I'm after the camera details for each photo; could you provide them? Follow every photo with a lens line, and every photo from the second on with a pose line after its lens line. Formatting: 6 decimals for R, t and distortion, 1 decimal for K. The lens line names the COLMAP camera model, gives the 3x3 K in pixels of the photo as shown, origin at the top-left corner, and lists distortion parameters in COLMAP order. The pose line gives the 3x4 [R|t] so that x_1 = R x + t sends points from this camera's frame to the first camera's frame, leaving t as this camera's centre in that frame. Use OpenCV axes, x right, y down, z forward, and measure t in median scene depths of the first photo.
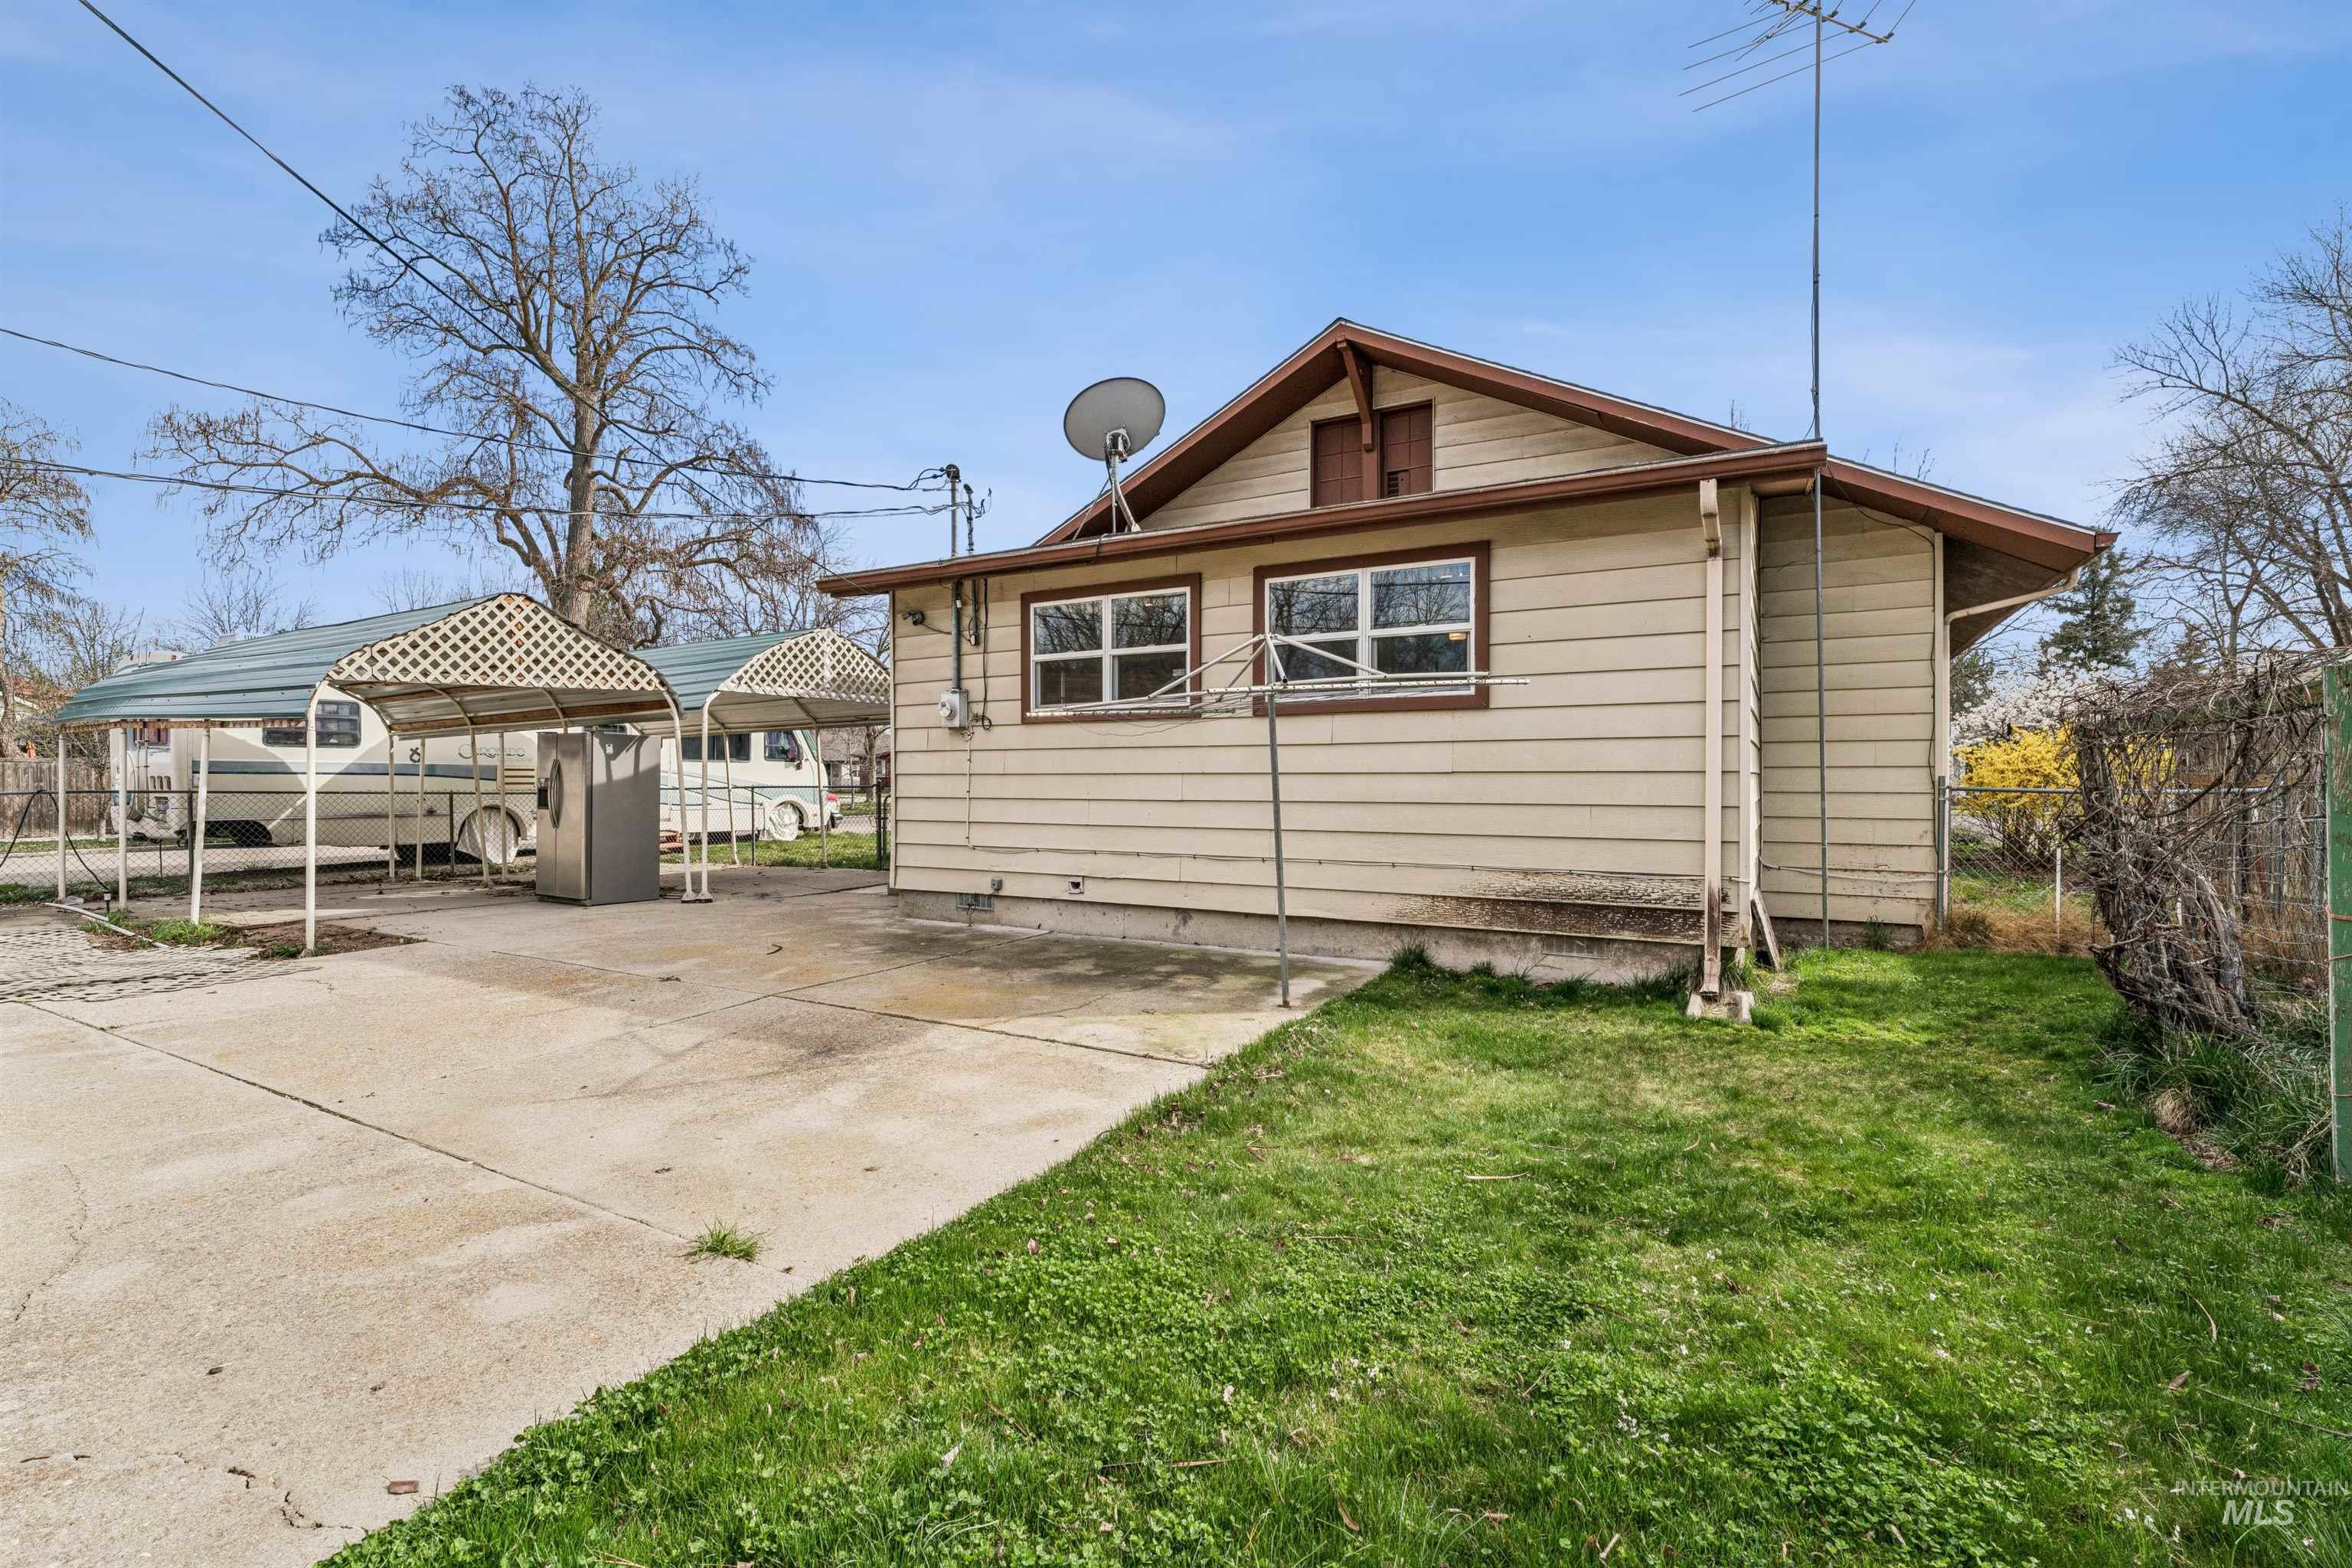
lens RADIAL K [[1062.6, 0, 1175.2], [0, 1062.6, 786.6], [0, 0, 1]] dist [0.000297, -0.000016]
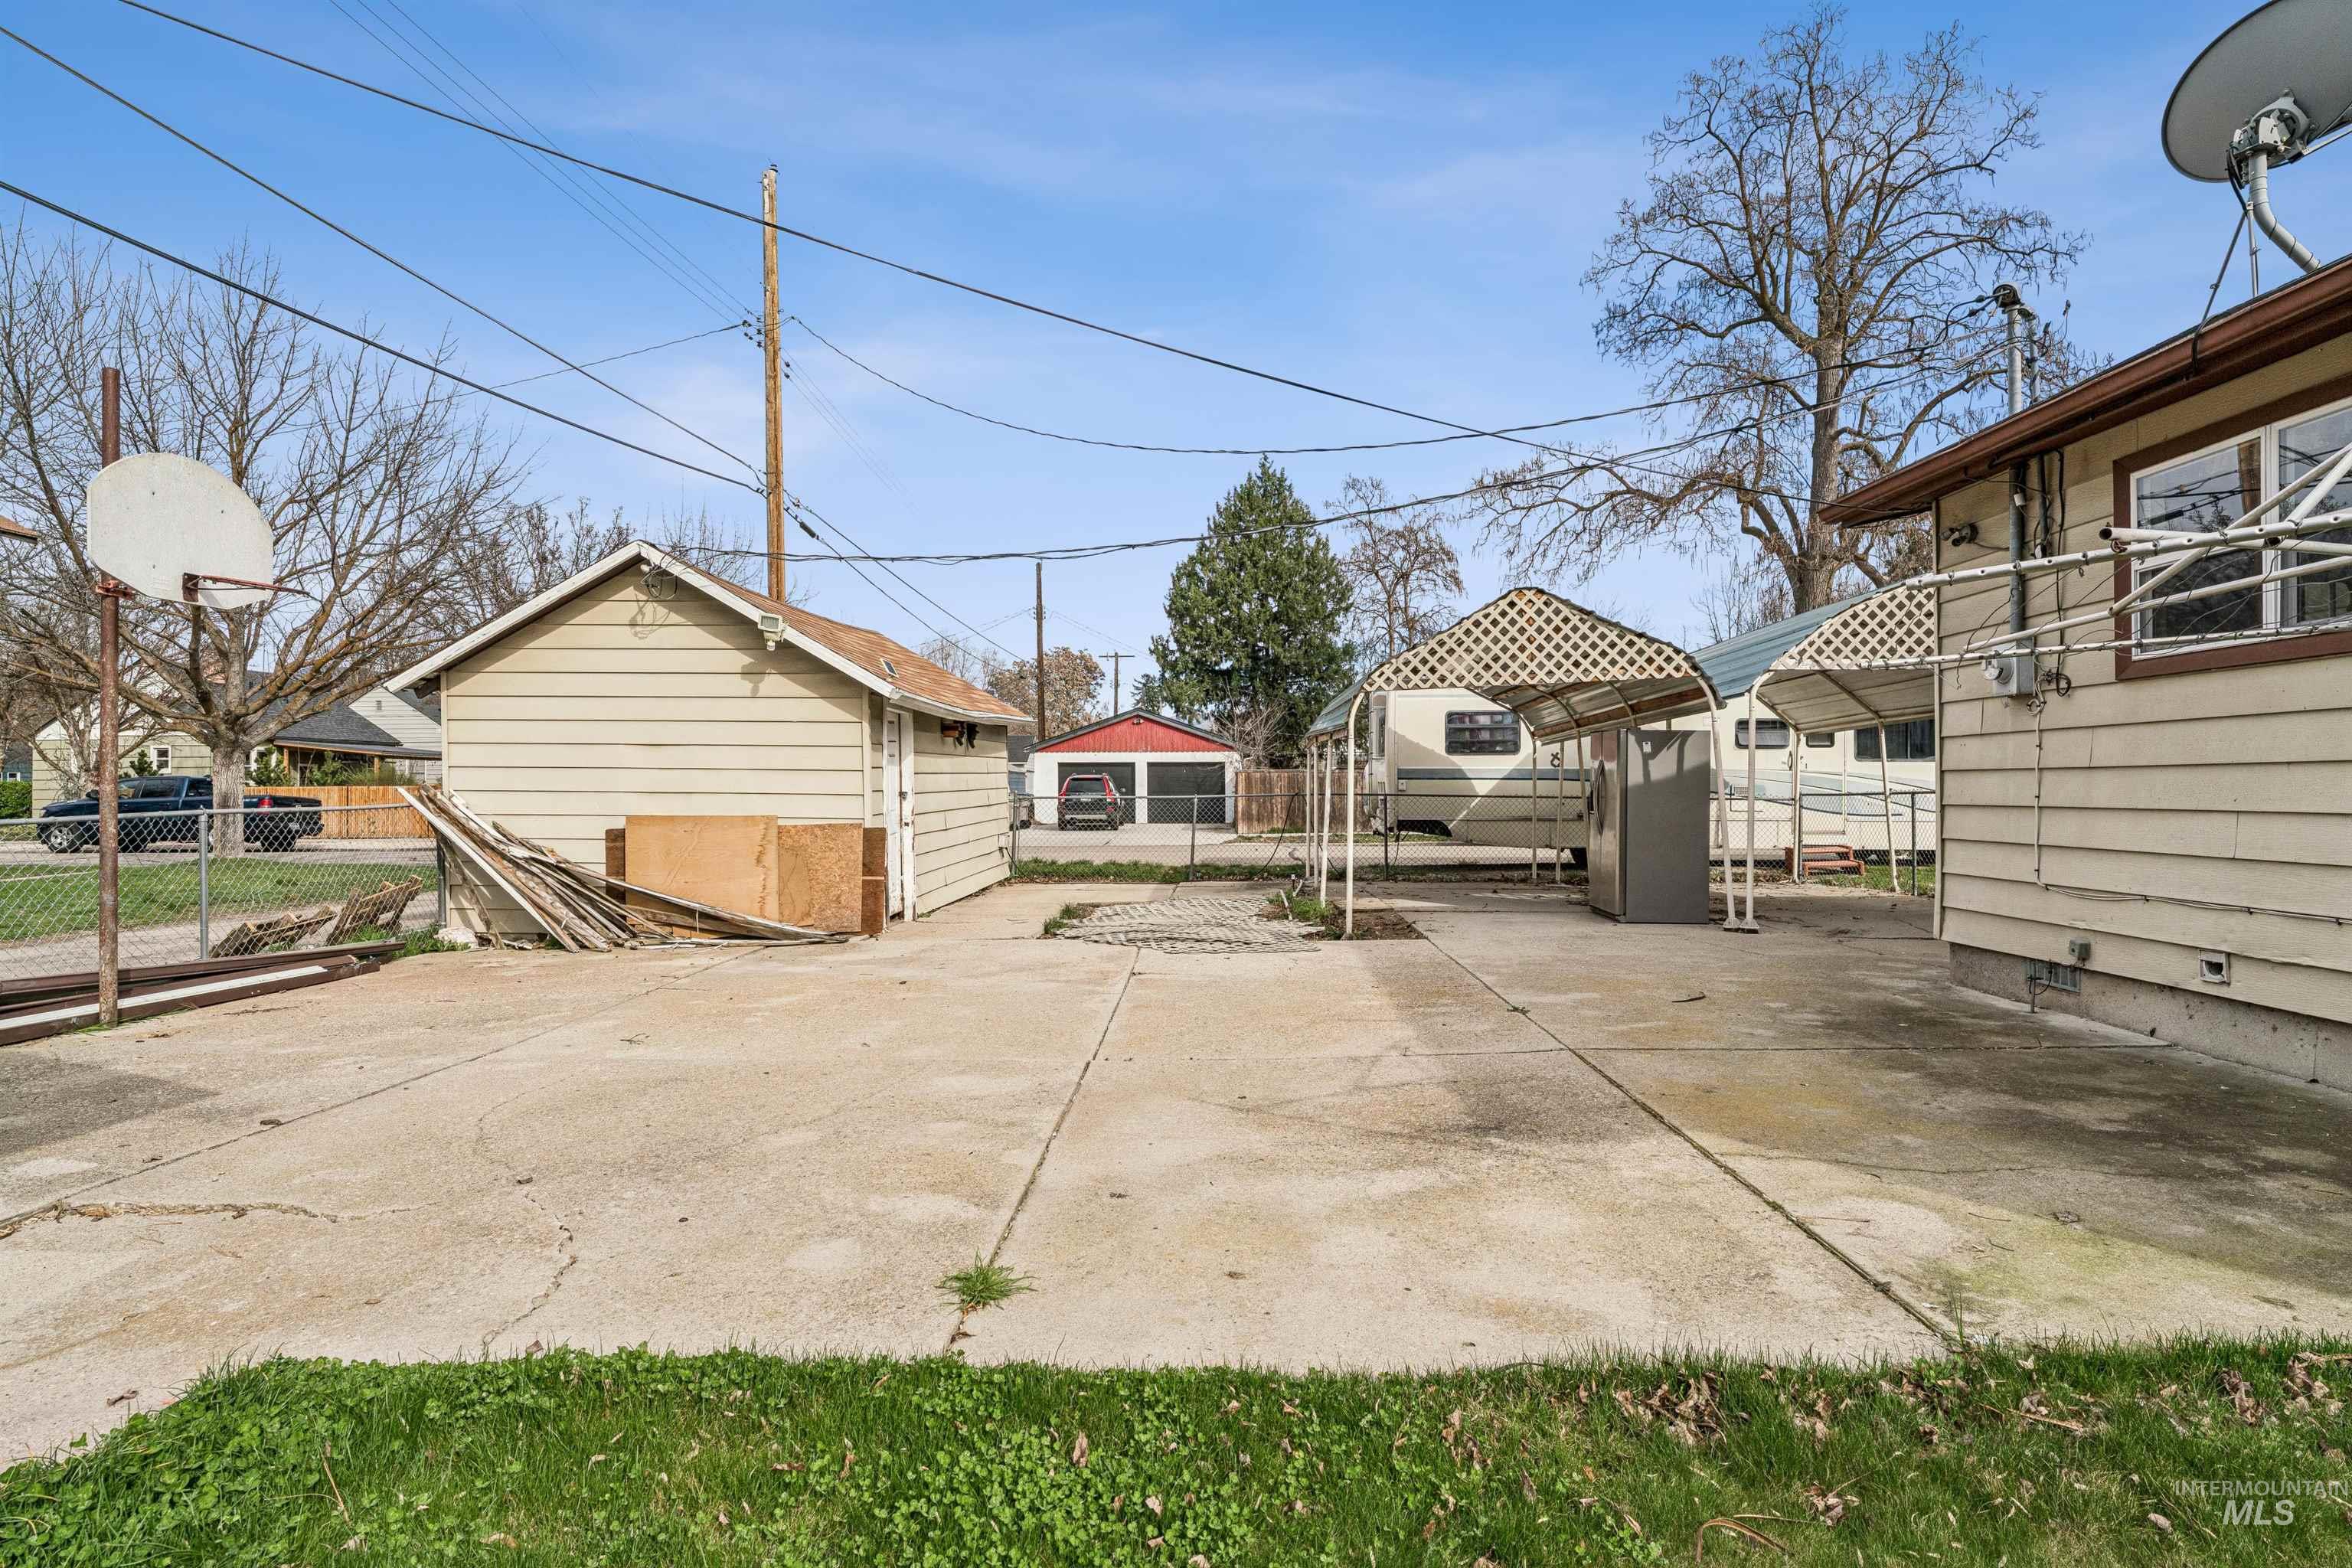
lens RADIAL K [[1189.9, 0, 1175.8], [0, 1189.9, 784.6], [0, 0, 1]] dist [-0.001569, -0.001183]
pose [[0.470023, -0.003472, -0.882647, 0.163800], [-0.004207, 0.999972, -0.006173, 0.003587], [0.882644, 0.006615, 0.469995, 0.199215]]
